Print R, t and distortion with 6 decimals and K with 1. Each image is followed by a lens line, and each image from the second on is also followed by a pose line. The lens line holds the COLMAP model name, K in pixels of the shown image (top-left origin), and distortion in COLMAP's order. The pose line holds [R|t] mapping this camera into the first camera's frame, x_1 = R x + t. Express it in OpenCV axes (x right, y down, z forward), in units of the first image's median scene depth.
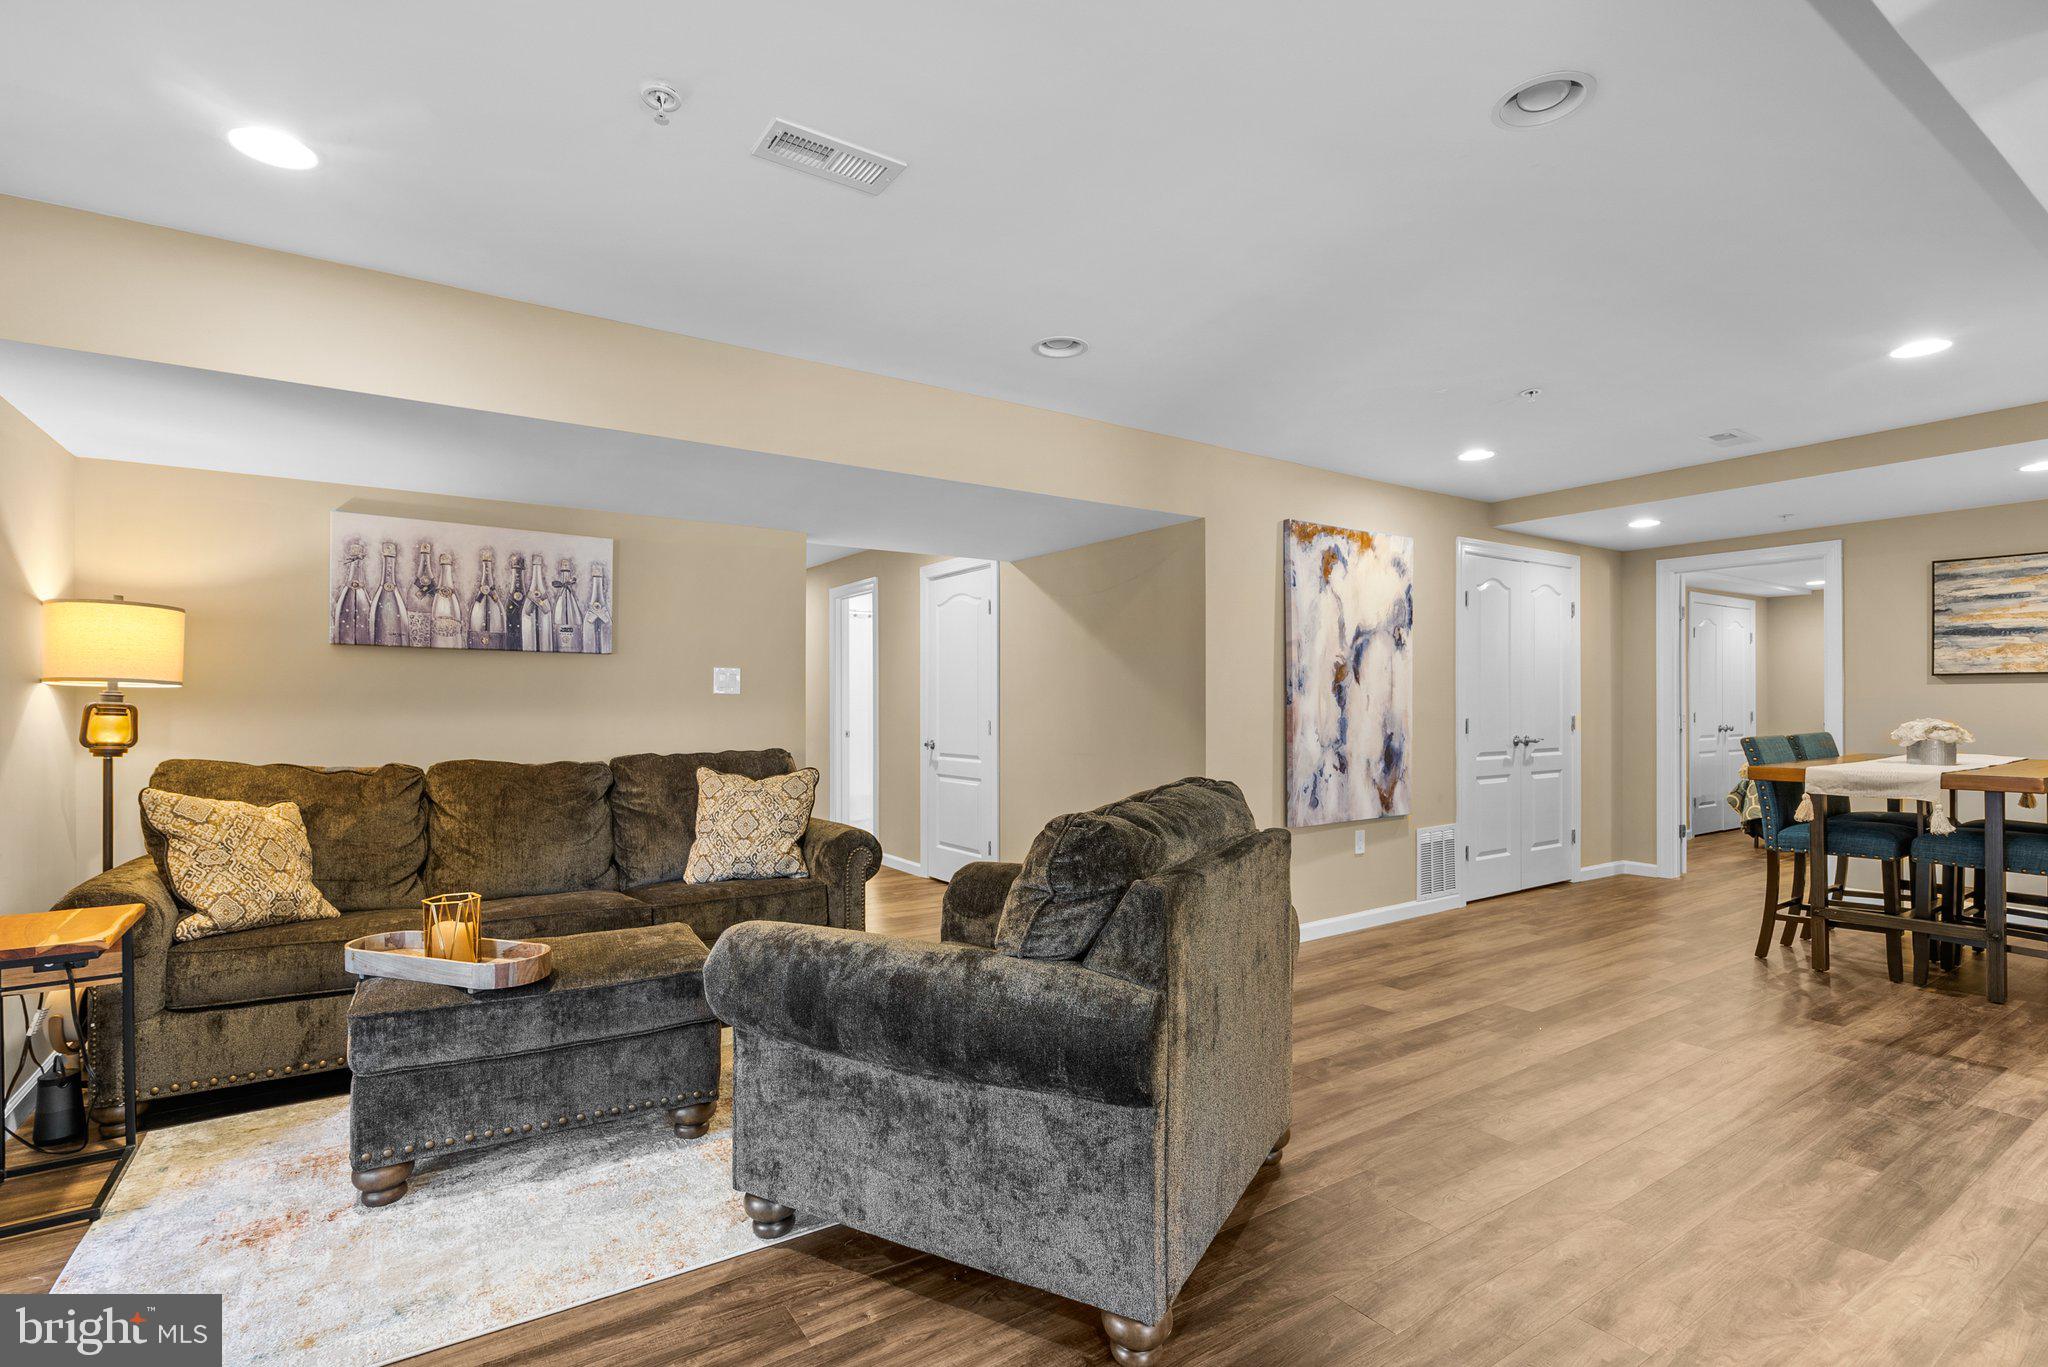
lens RADIAL K [[944.5, 0, 1017.1], [0, 944.5, 701.1], [0, 0, 1]] dist [-0.003526, 0.001985]
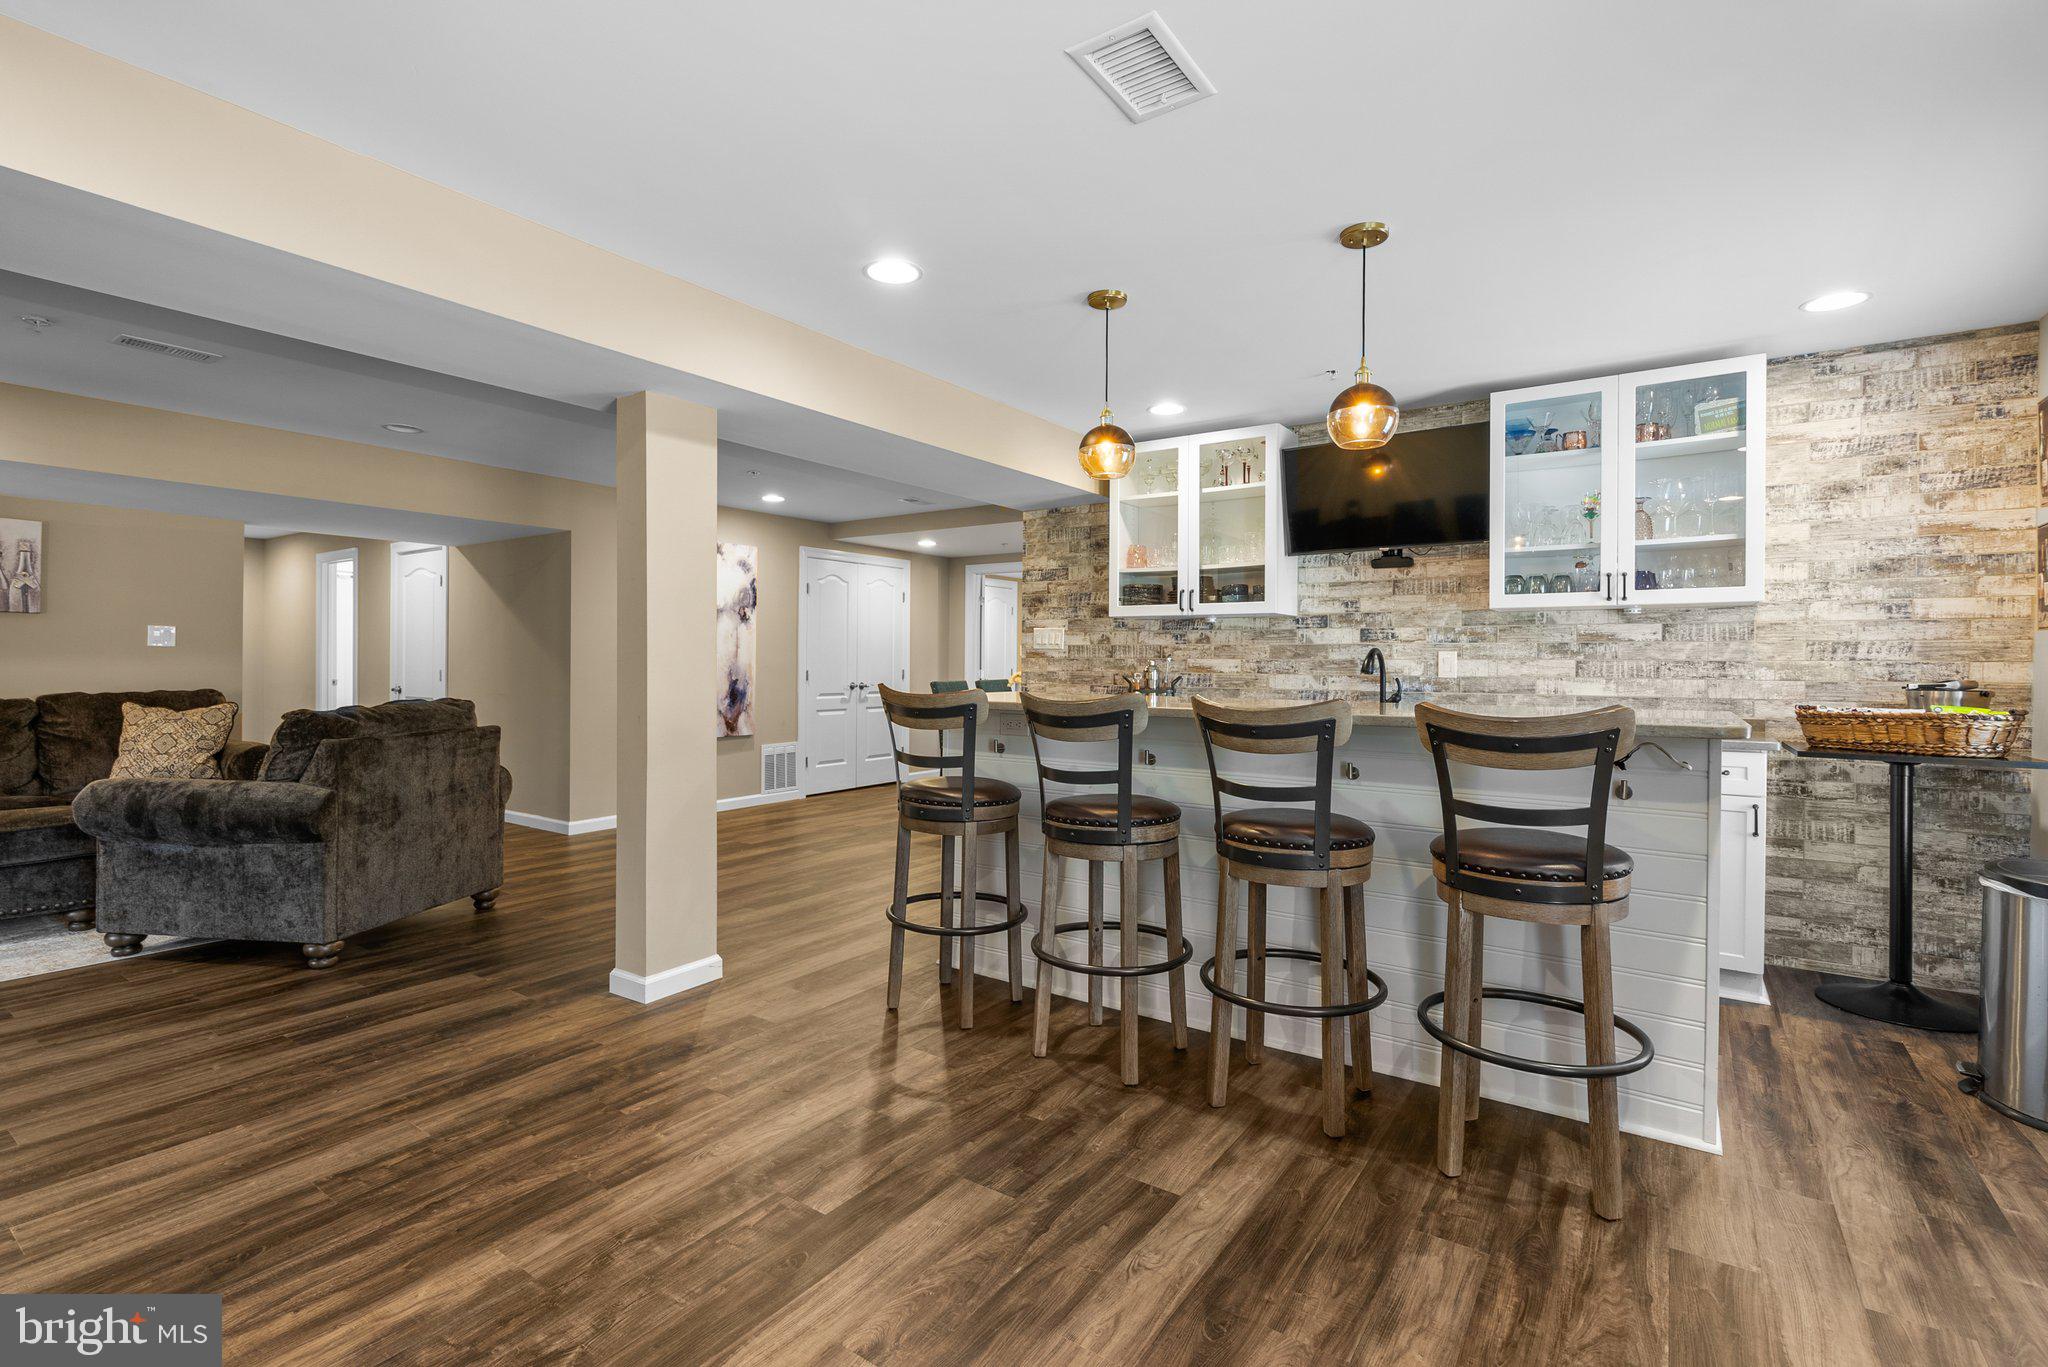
lens RADIAL K [[944.5, 0, 1024.0], [0, 944.5, 664.5], [0, 0, 1]] dist [-0.003526, 0.001985]
pose [[0.935694, 0.007791, 0.352728, 0.381071], [-0.010081, 0.999938, 0.004656, -0.001047], [-0.352670, -0.007912, 0.935714, -0.685243]]
